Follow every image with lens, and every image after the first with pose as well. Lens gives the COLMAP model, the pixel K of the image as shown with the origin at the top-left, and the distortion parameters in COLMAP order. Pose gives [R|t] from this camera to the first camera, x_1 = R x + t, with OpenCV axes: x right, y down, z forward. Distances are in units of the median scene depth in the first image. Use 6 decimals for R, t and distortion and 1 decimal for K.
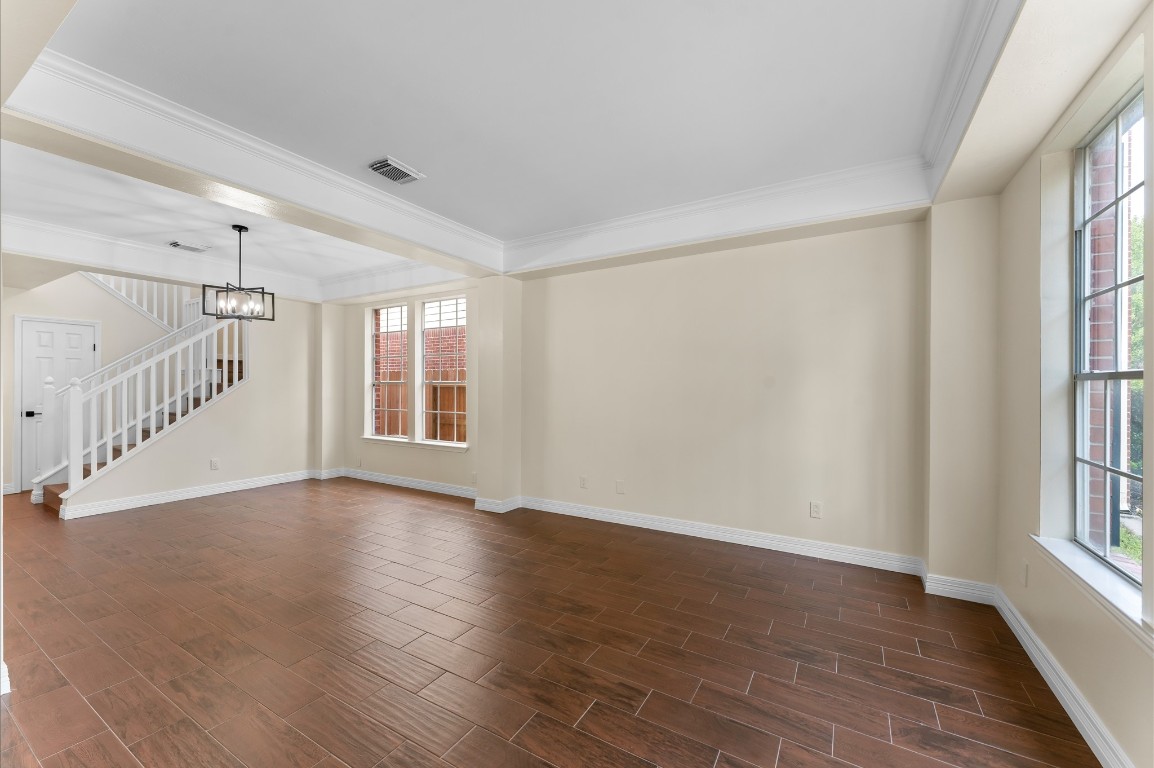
lens RADIAL K [[456.3, 0, 565.9], [0, 456.3, 388.9], [0, 0, 1]] dist [-0.000121, -0.000291]
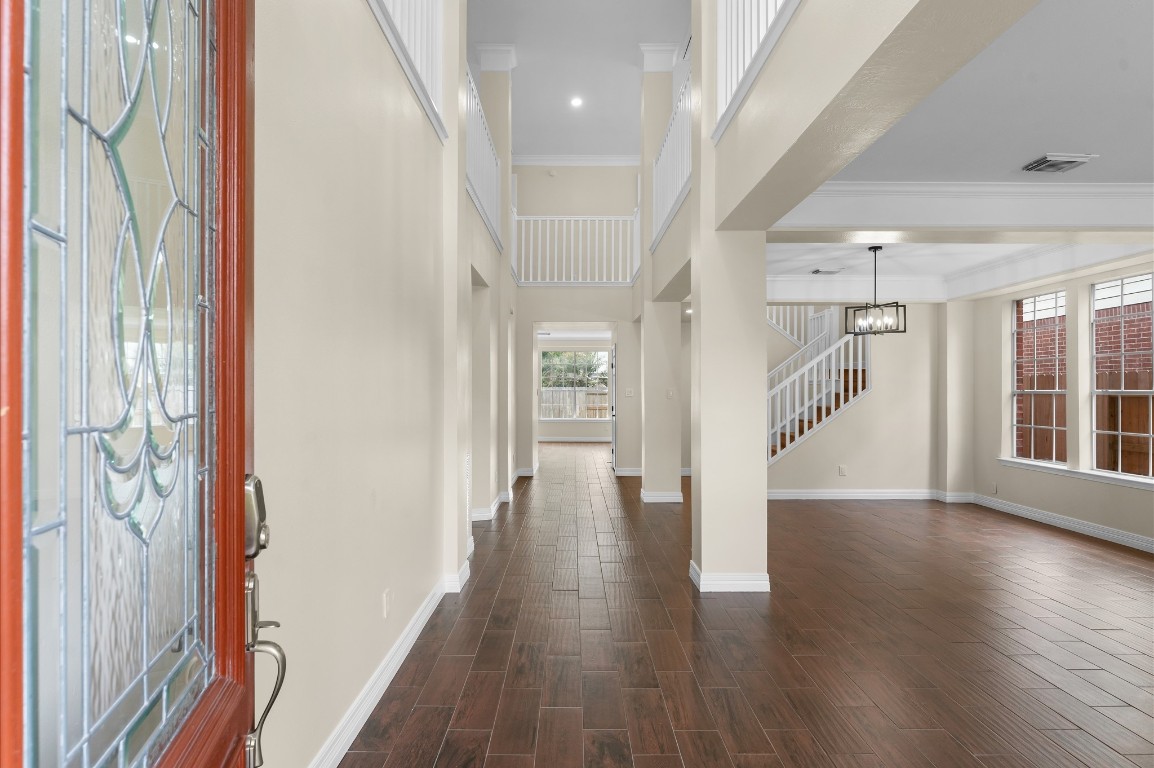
lens RADIAL K [[590.5, 0, 571.5], [0, 590.5, 387.7], [0, 0, 1]] dist [-0.011273, 0.000951]
pose [[0.519098, -0.007124, -0.854685, 0.061038], [-0.004383, 0.999930, -0.010997, -0.006860], [0.854704, 0.009455, 0.519030, -0.218448]]
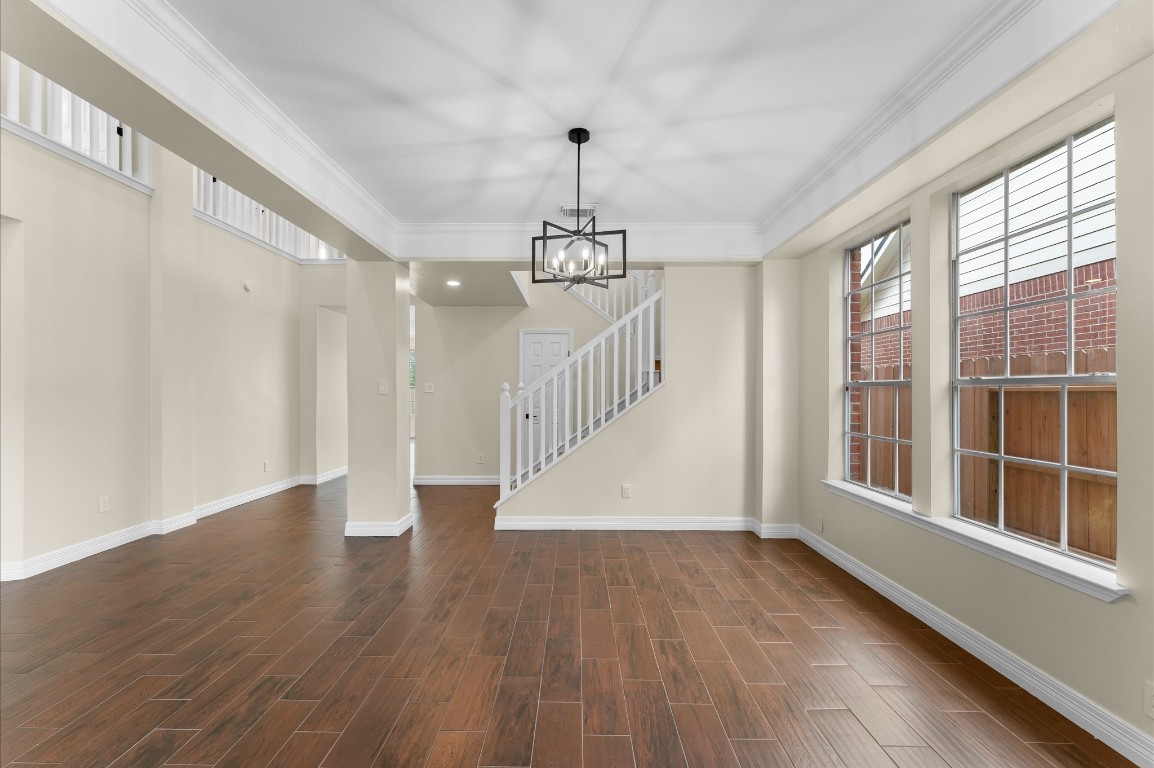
lens RADIAL K [[463.9, 0, 571.6], [0, 463.9, 392.7], [0, 0, 1]] dist [-0.003809, -0.000054]
pose [[0.516853, 0.000297, -0.856074, -0.127806], [-0.001953, 0.999998, -0.000832, -0.002296], [0.856072, 0.002102, 0.516852, 0.469463]]
